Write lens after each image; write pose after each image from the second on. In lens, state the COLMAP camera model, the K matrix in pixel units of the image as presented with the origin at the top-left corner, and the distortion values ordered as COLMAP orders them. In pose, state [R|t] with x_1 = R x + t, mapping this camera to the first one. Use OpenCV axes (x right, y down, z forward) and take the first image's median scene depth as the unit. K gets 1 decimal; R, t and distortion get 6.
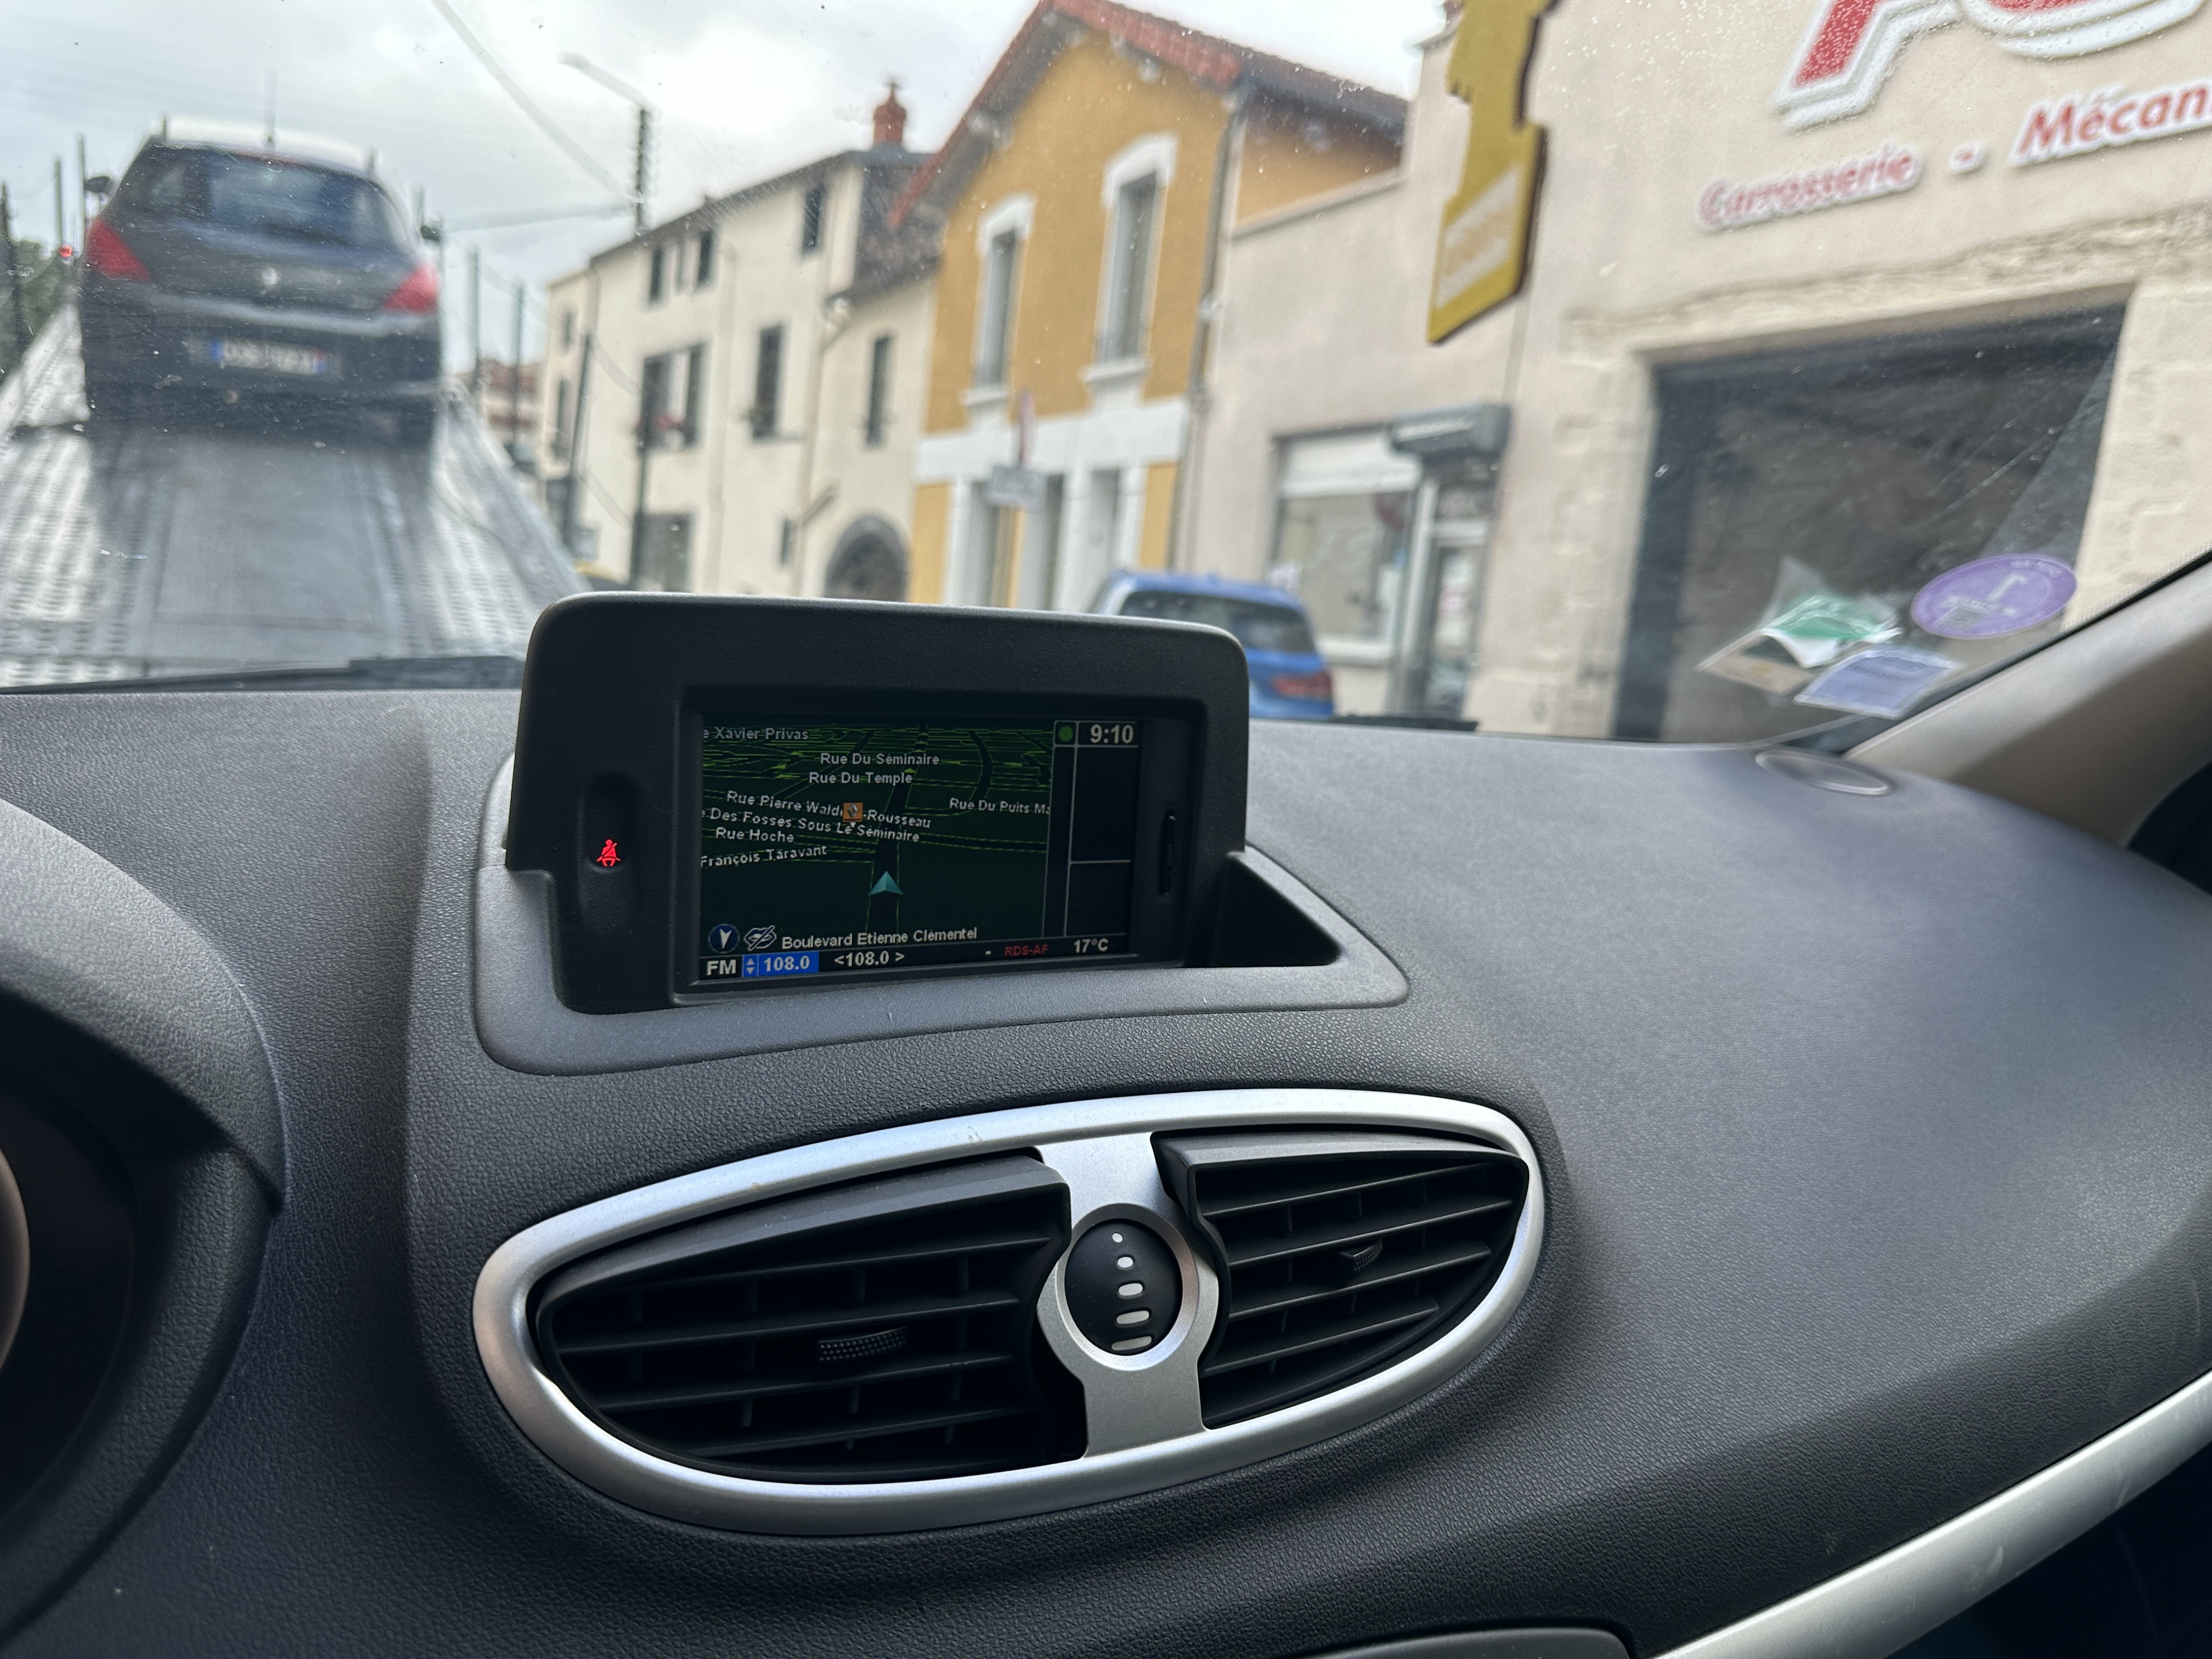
lens RADIAL K [[1639.9, 0, 1113.2], [0, 1639.9, 872.3], [0, 0, 1]] dist [0.011653, -0.040075]
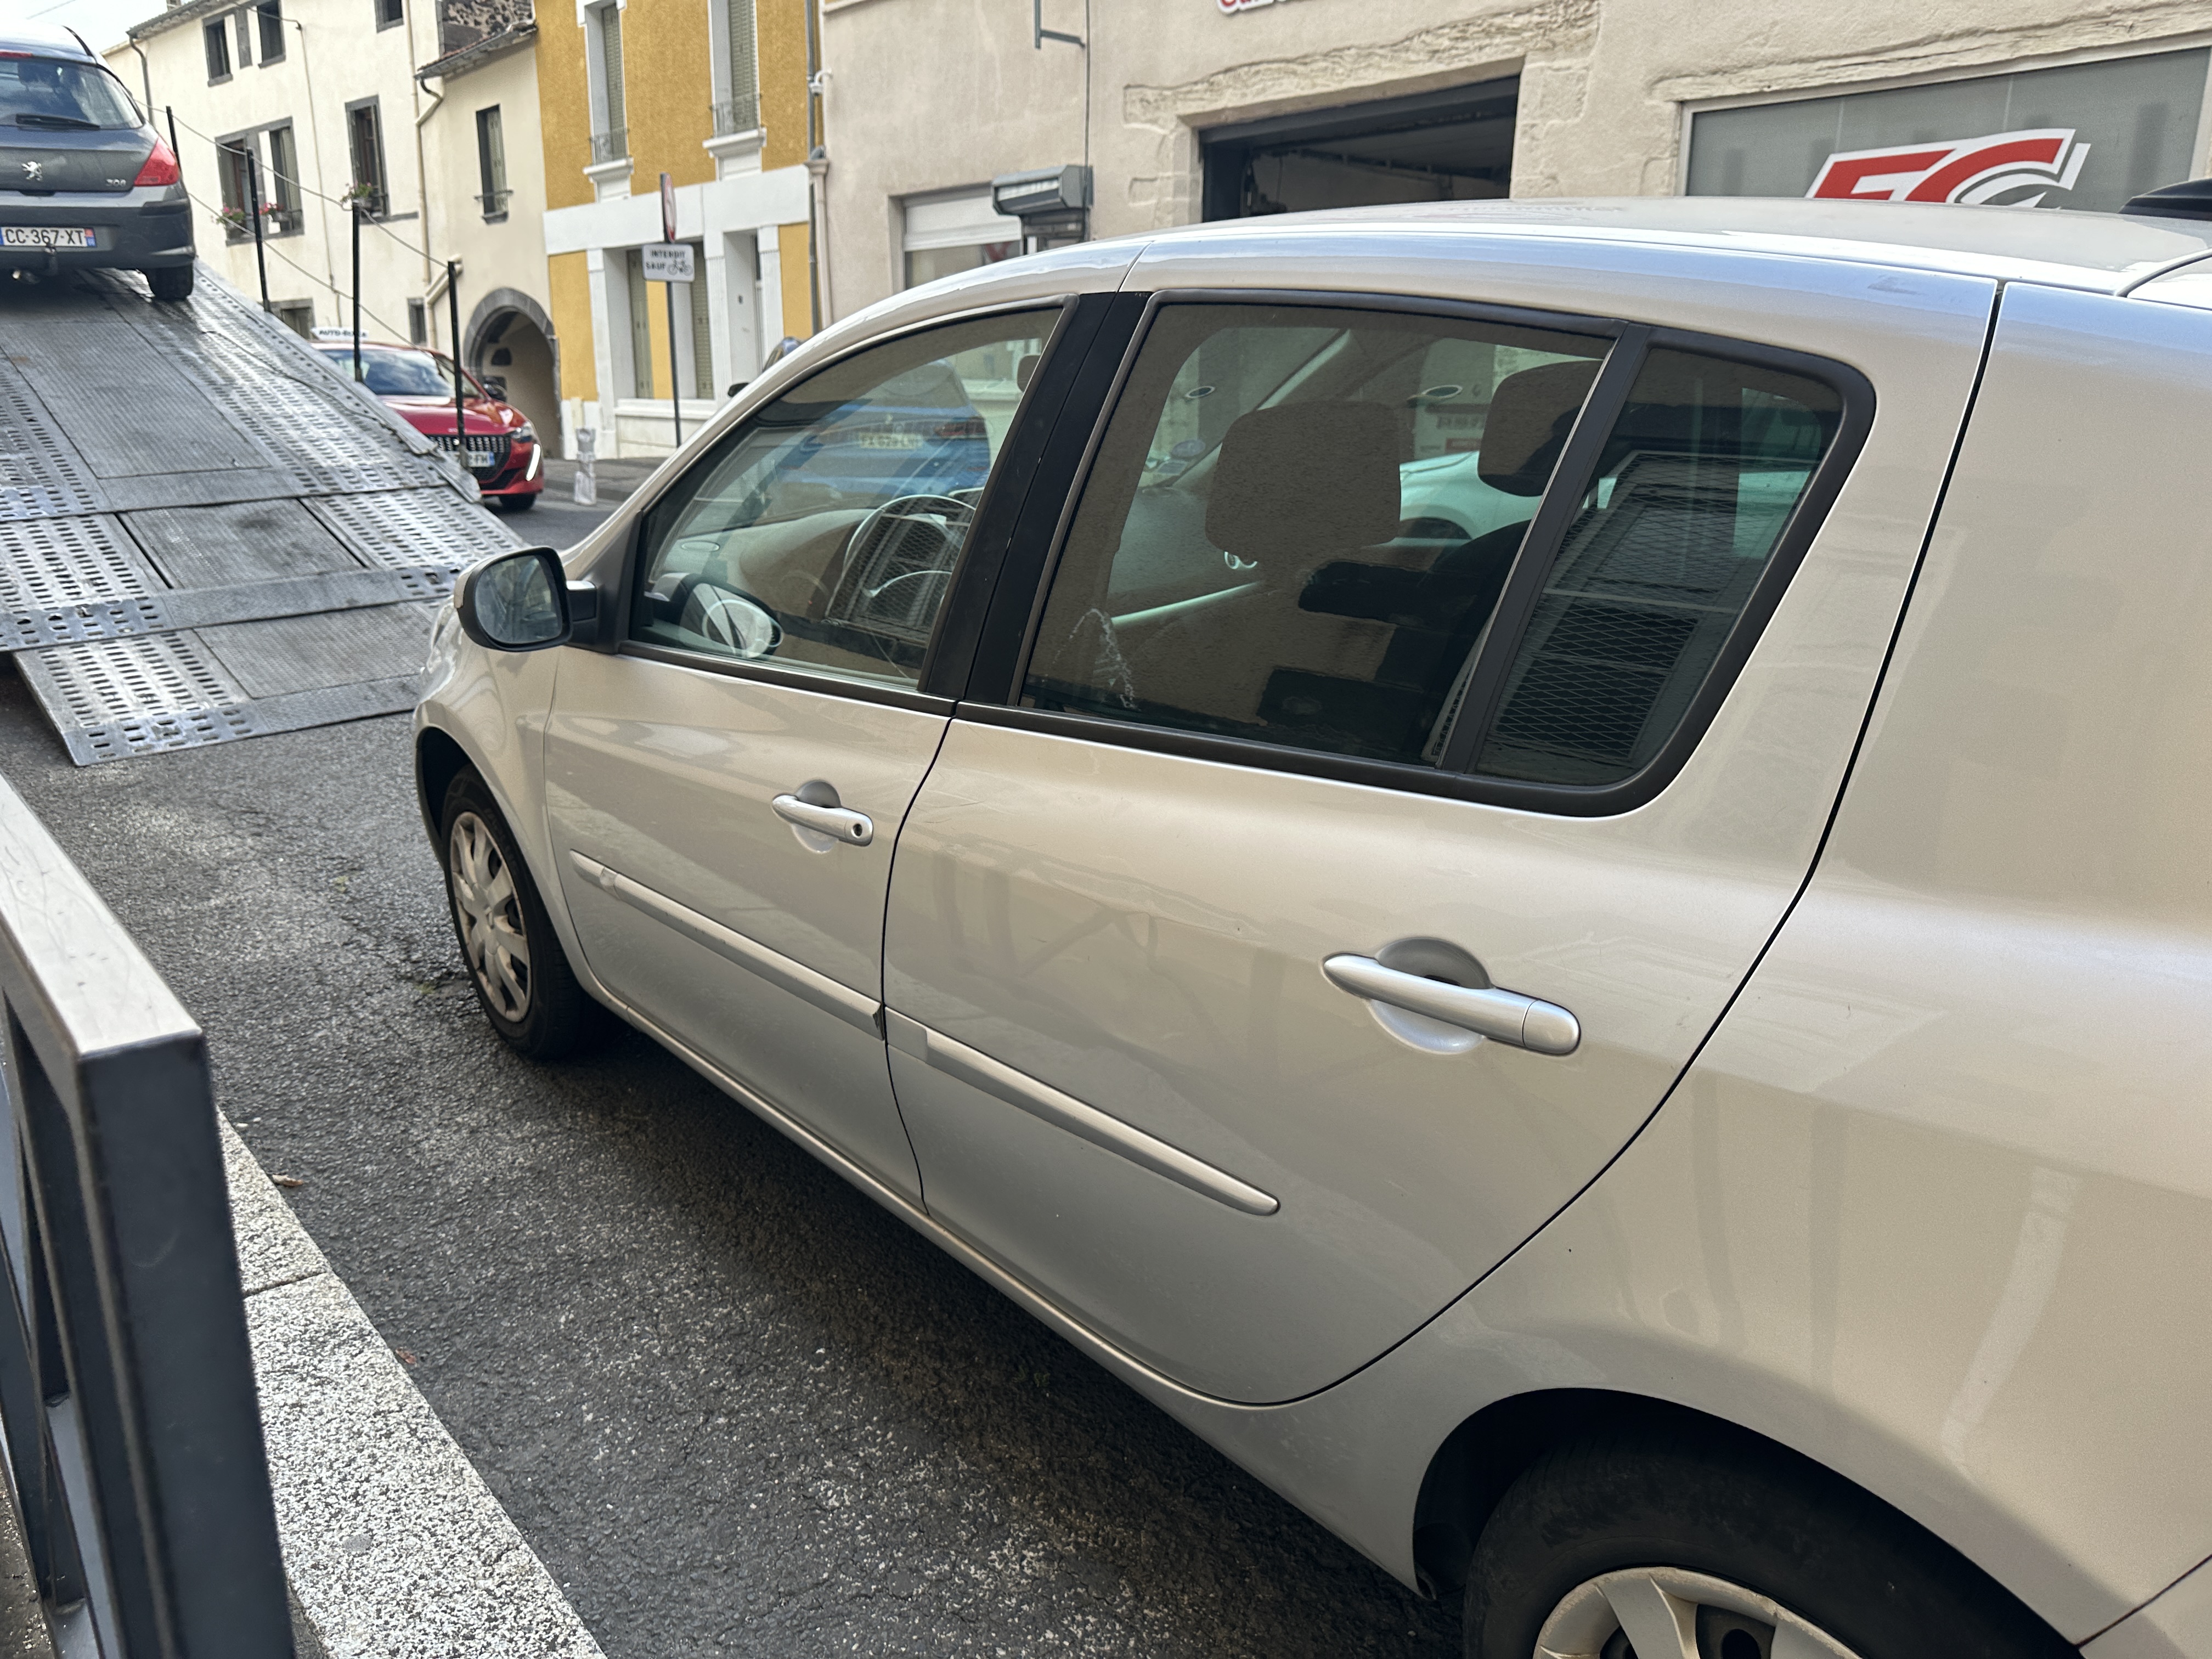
lens RADIAL K [[1584.0, 0, 1105.4], [0, 1584.0, 811.9], [0, 0, 1]] dist [-0.007065, 0.001452]
pose [[0.970382, -0.153905, 0.186203, -0.043422], [0.126790, 0.980565, 0.149725, 0.010141], [-0.205628, -0.121682, 0.971036, -0.226609]]
